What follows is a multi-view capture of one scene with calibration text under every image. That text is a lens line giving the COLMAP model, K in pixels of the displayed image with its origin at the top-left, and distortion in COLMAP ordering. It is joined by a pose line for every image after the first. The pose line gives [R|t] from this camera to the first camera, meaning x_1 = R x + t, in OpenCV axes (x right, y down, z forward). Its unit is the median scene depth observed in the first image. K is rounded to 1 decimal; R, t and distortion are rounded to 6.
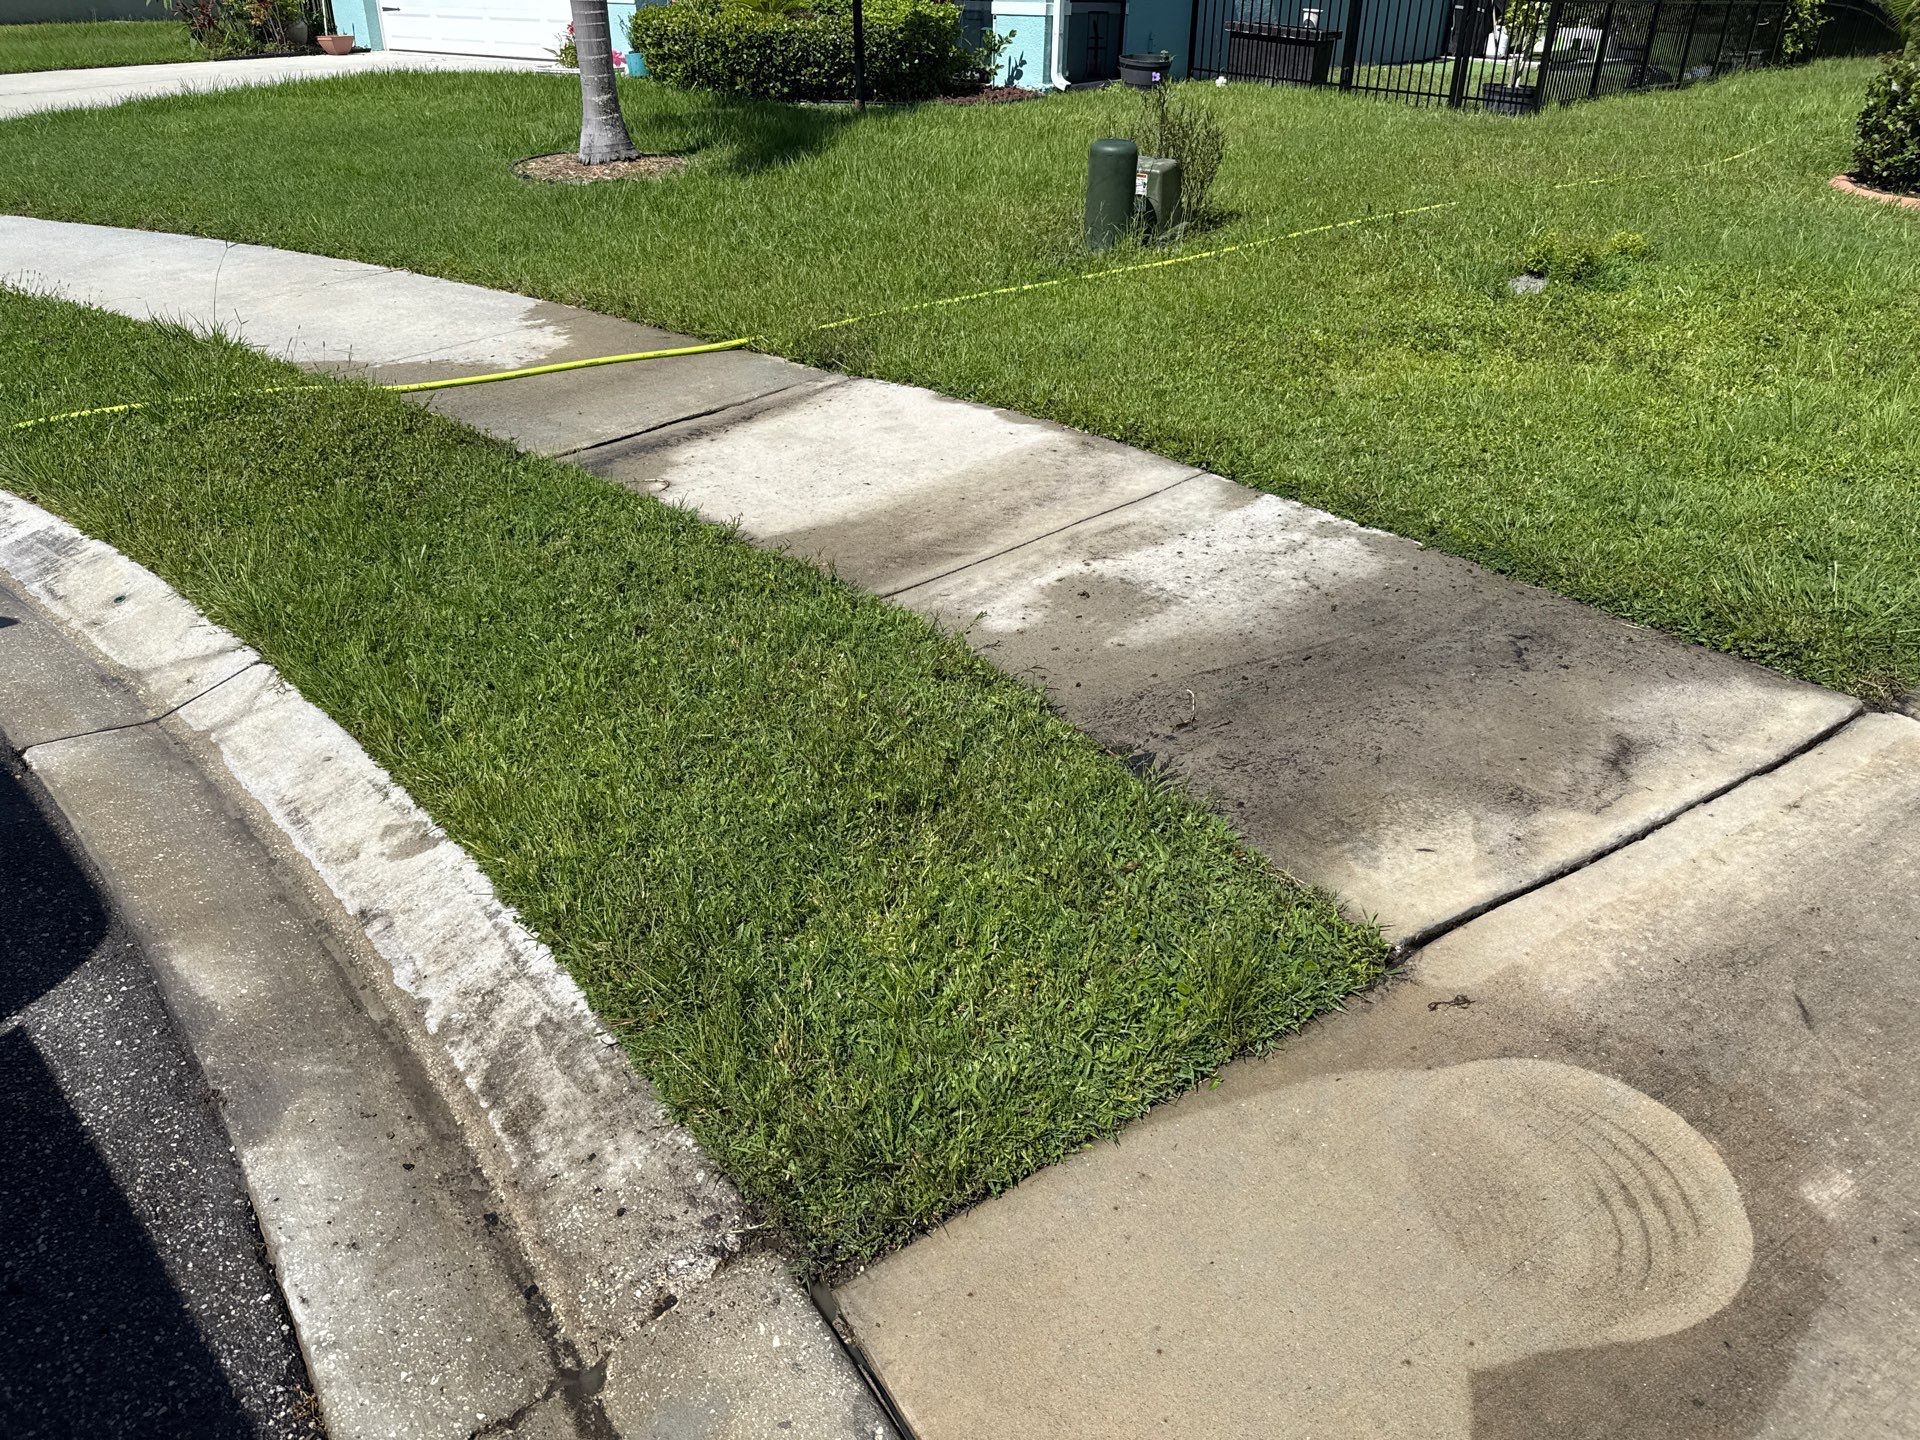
lens RADIAL K [[1319.6, 0, 997.8], [0, 1319.6, 747.2], [0, 0, 1]] dist [0.001762, -0.012498]
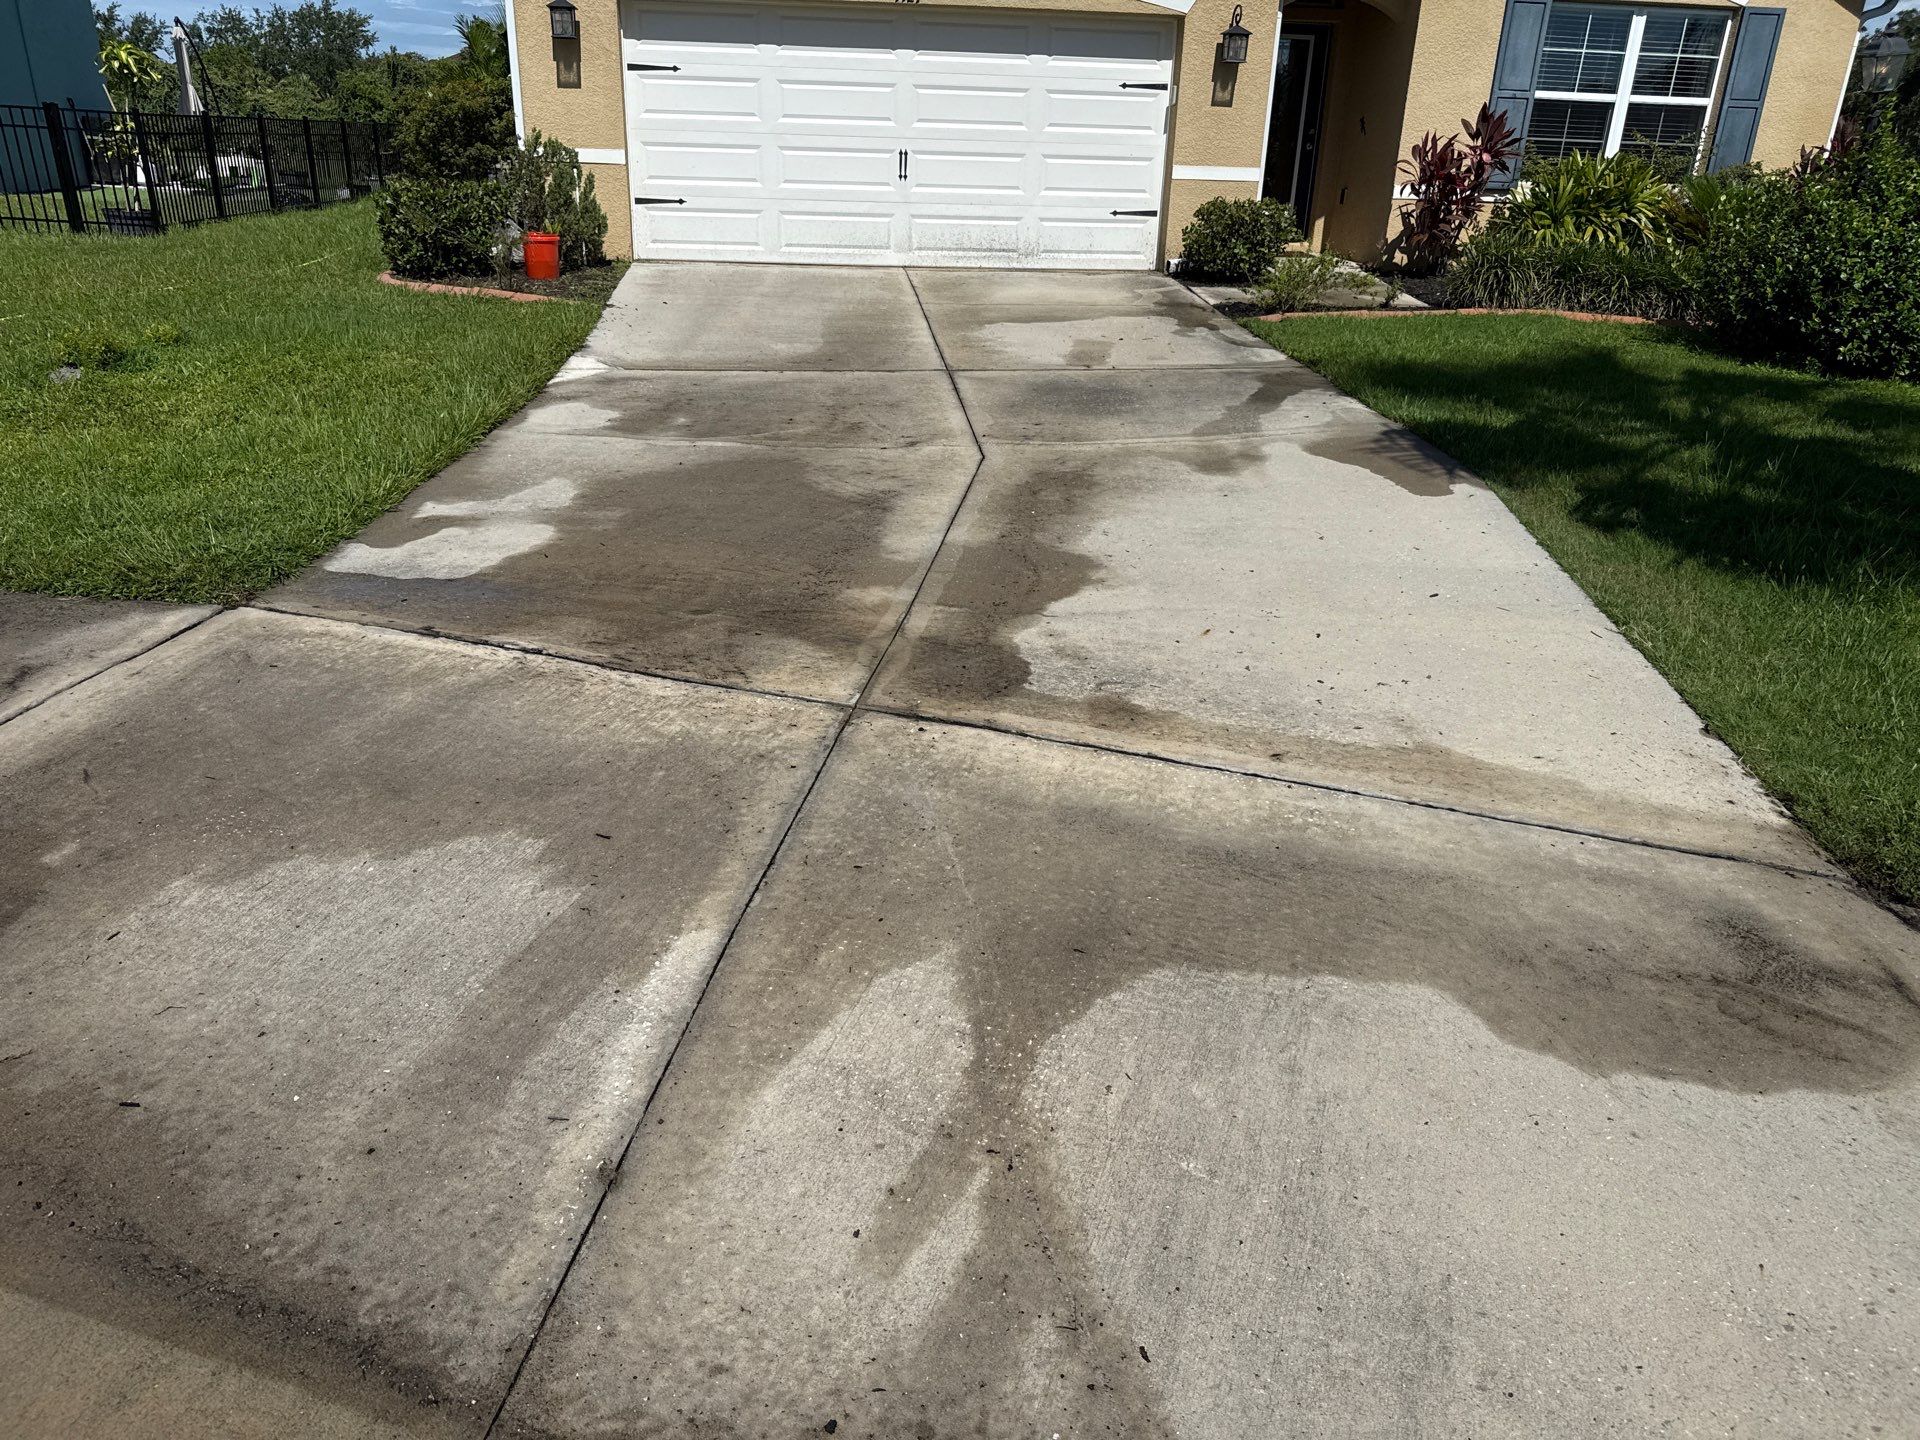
lens RADIAL K [[1334.7, 0, 953.6], [0, 1334.7, 722.6], [0, 0, 1]] dist [-0.001995, -0.019269]
pose [[0.708566, -0.266860, 0.653238, 0.127871], [0.329042, 0.943880, 0.028681, 0.163385], [-0.624232, 0.194620, 0.756609, -0.304954]]
